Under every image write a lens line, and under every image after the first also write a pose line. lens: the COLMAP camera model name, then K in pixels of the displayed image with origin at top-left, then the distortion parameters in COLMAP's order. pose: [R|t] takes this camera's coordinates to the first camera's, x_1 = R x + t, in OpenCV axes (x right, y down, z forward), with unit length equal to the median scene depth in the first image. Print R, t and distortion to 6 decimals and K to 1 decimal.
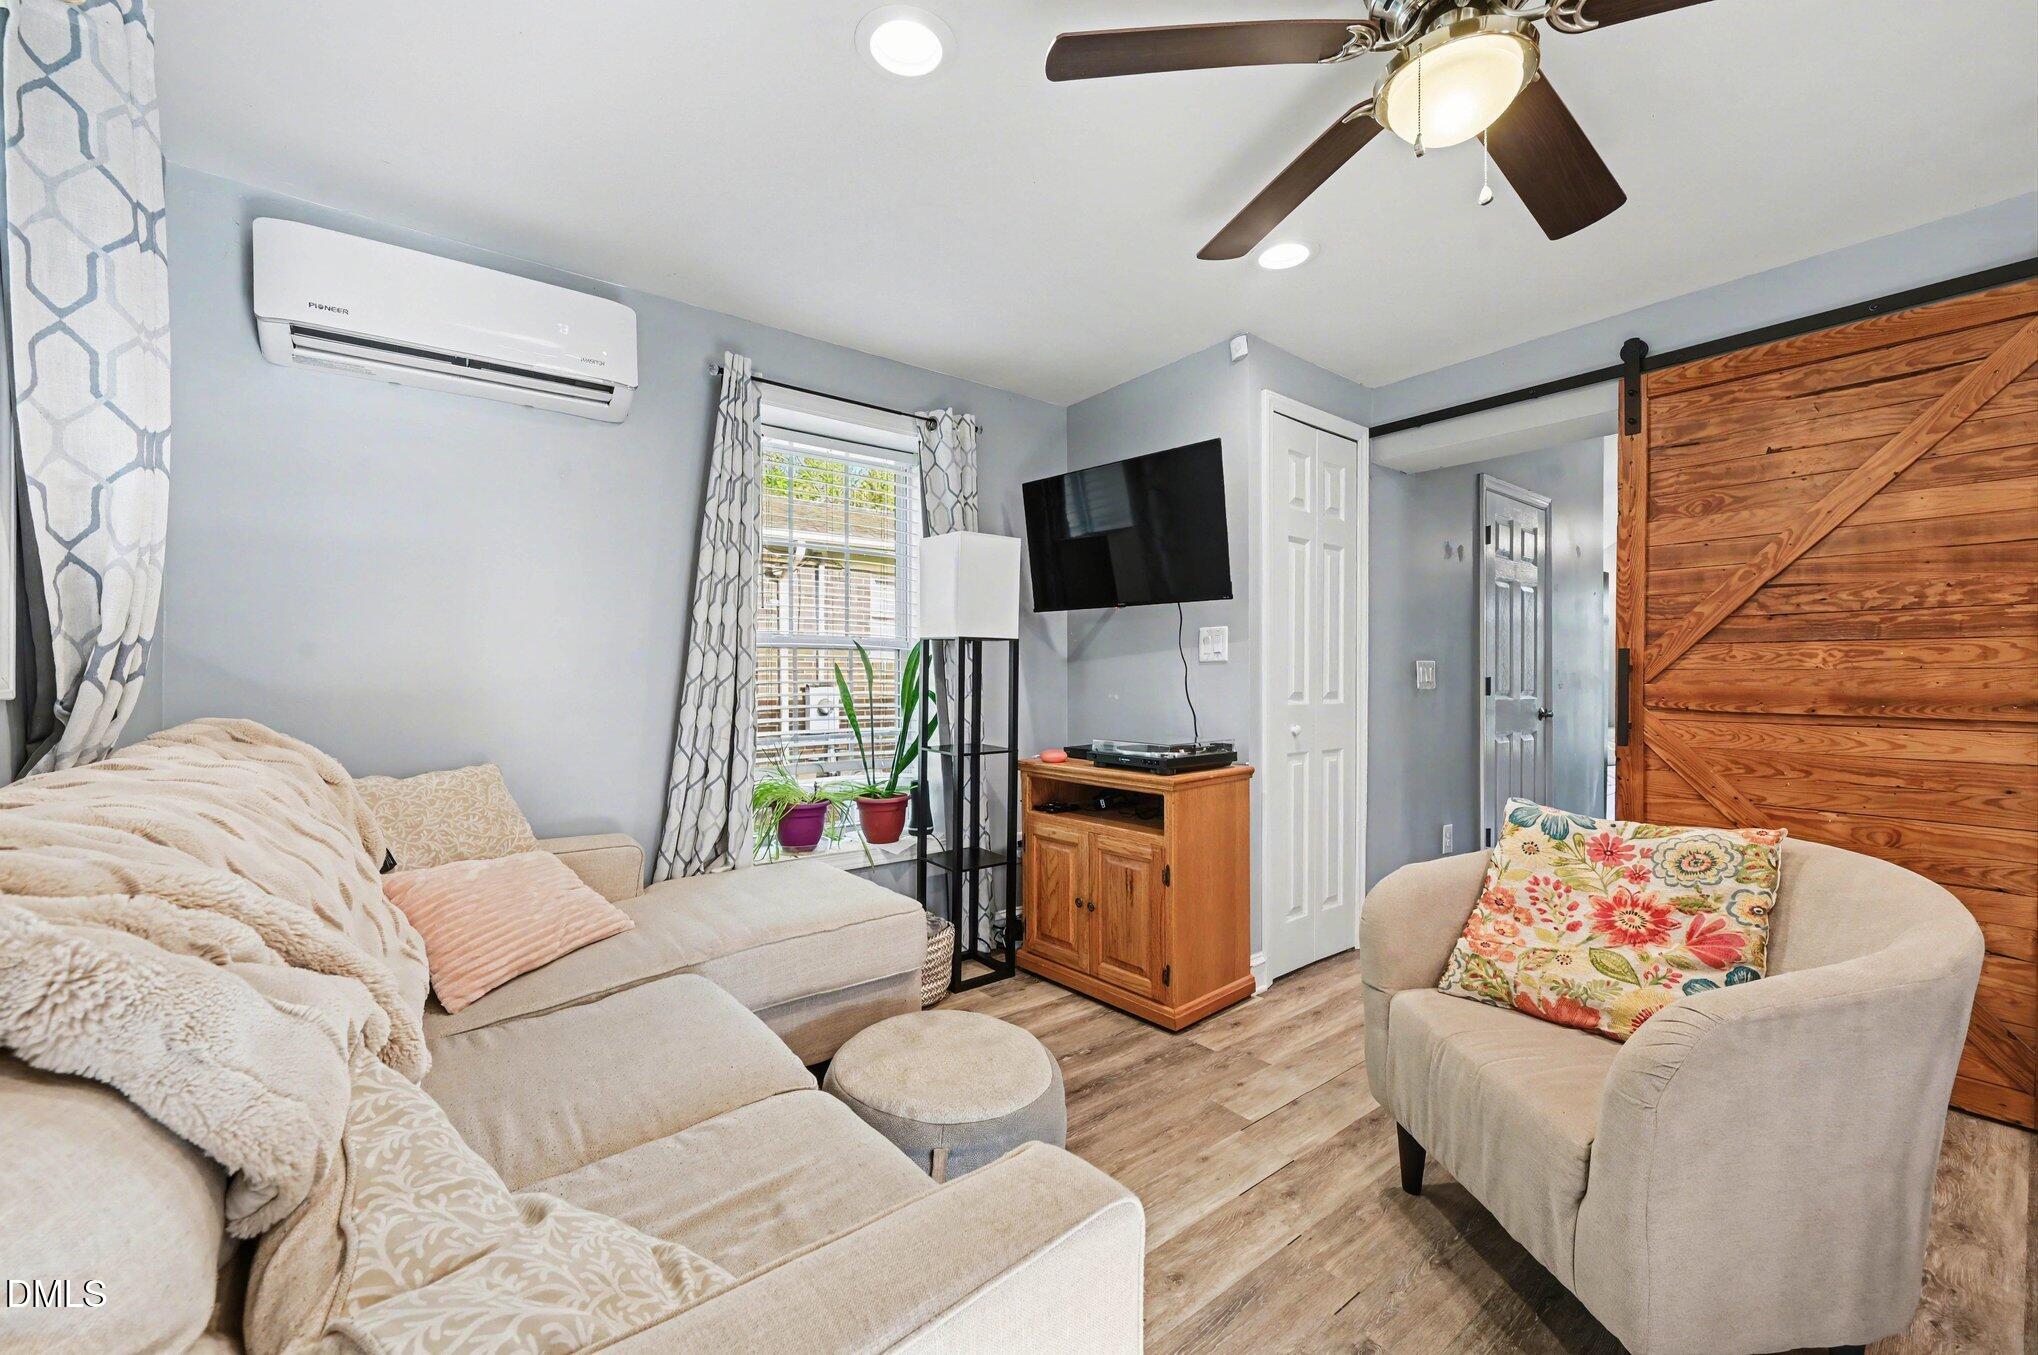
lens RADIAL K [[829.4, 0, 1026.1], [0, 829.4, 677.2], [0, 0, 1]] dist [-0.002404, 0.000258]
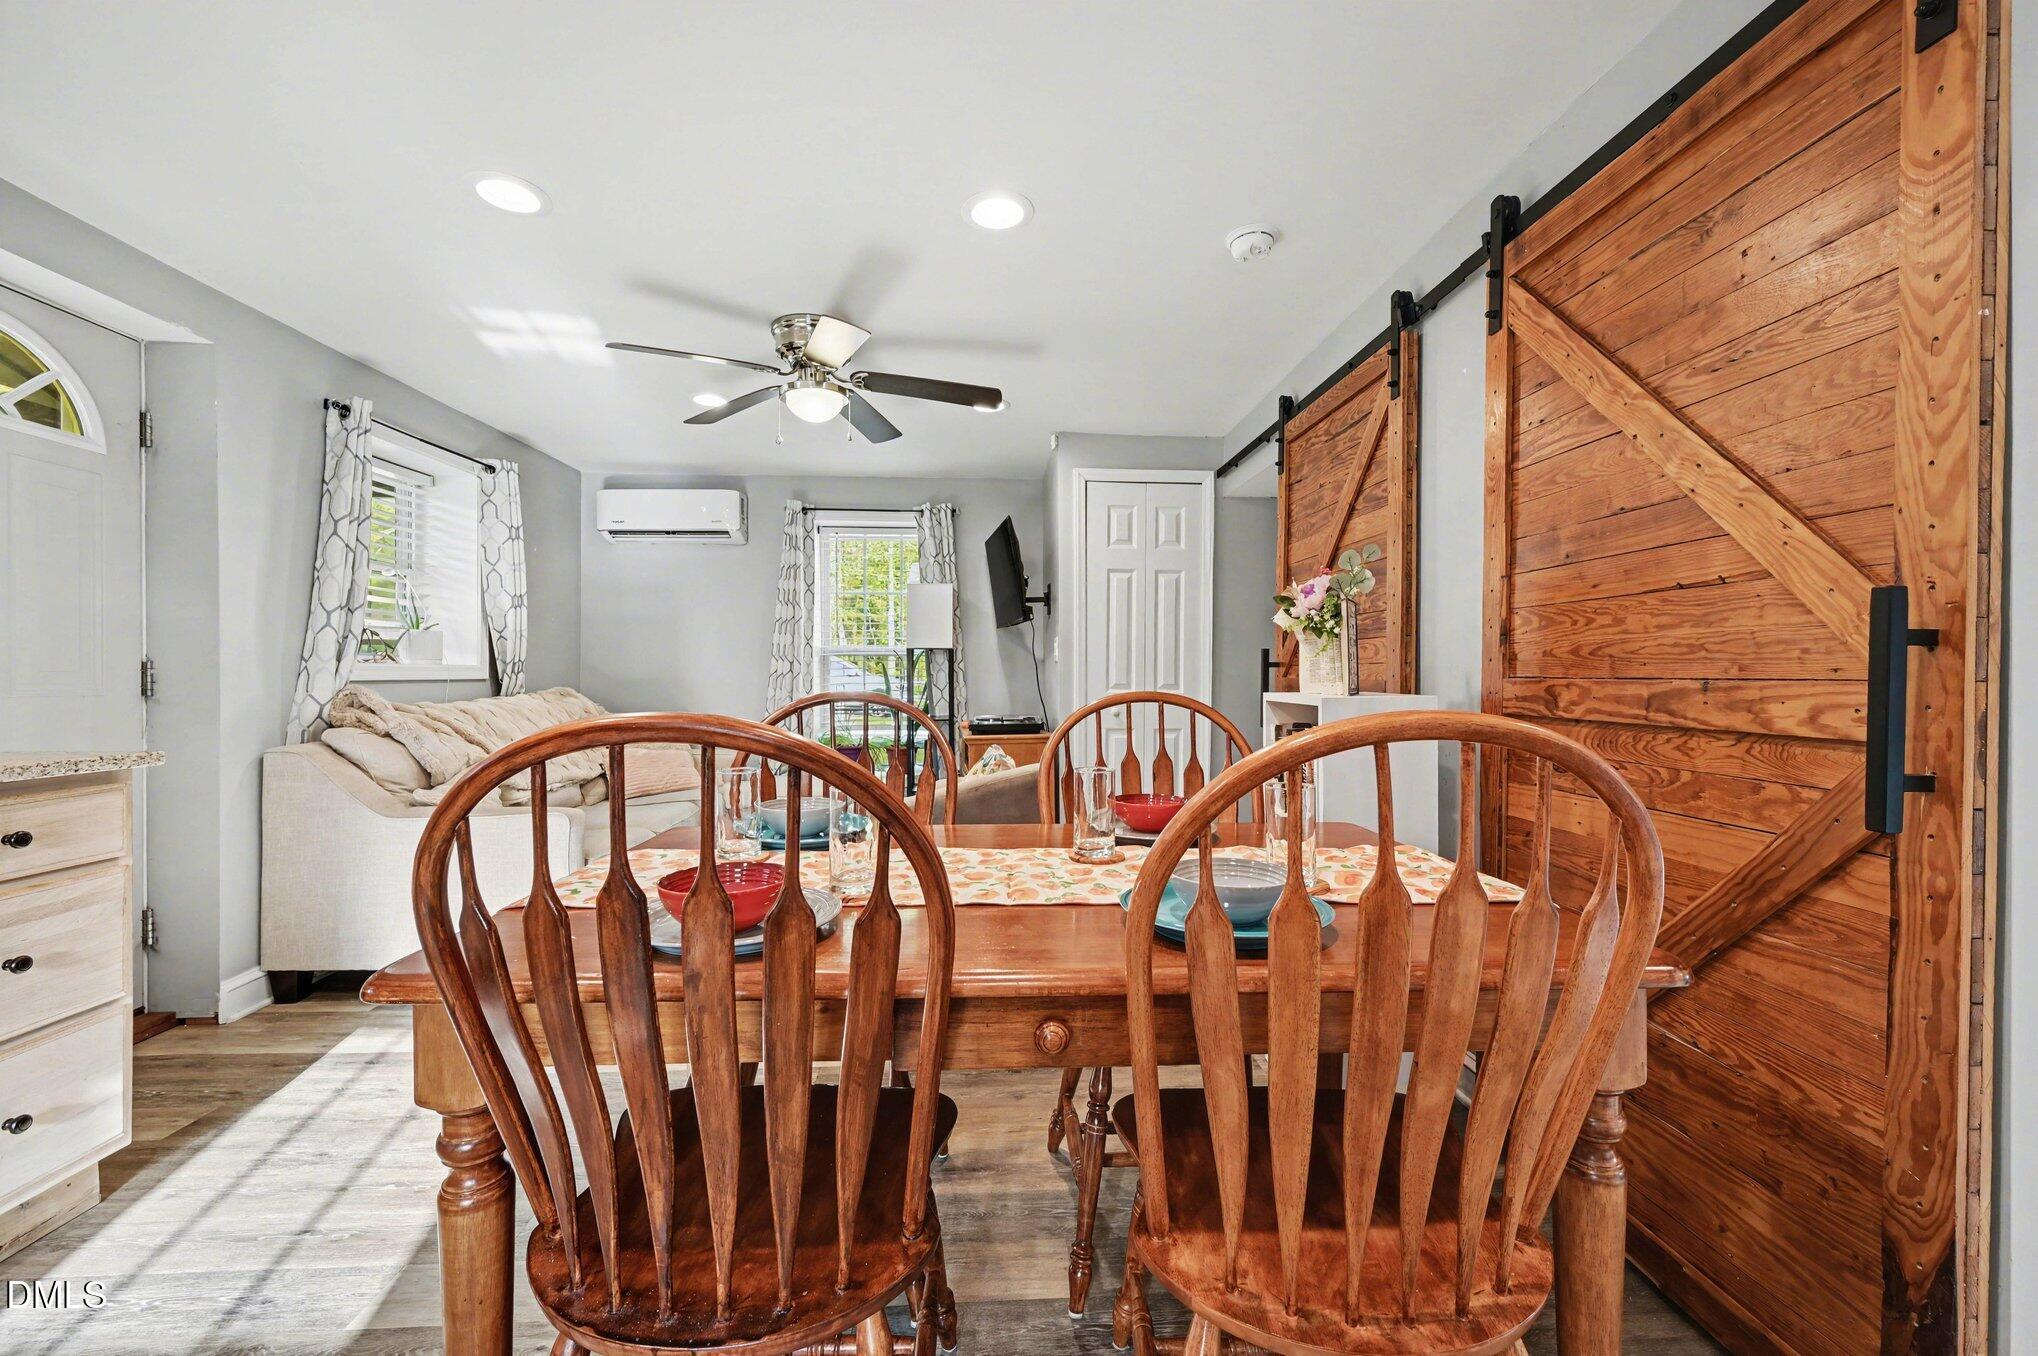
lens RADIAL K [[829.4, 0, 1012.7], [0, 829.4, 682.4], [0, 0, 1]] dist [-0.002404, 0.000258]
pose [[0.805374, 0.006781, -0.592728, 0.974073], [-0.000196, 0.999938, 0.011174, 0.000384], [0.592766, -0.008884, 0.805325, -0.185690]]
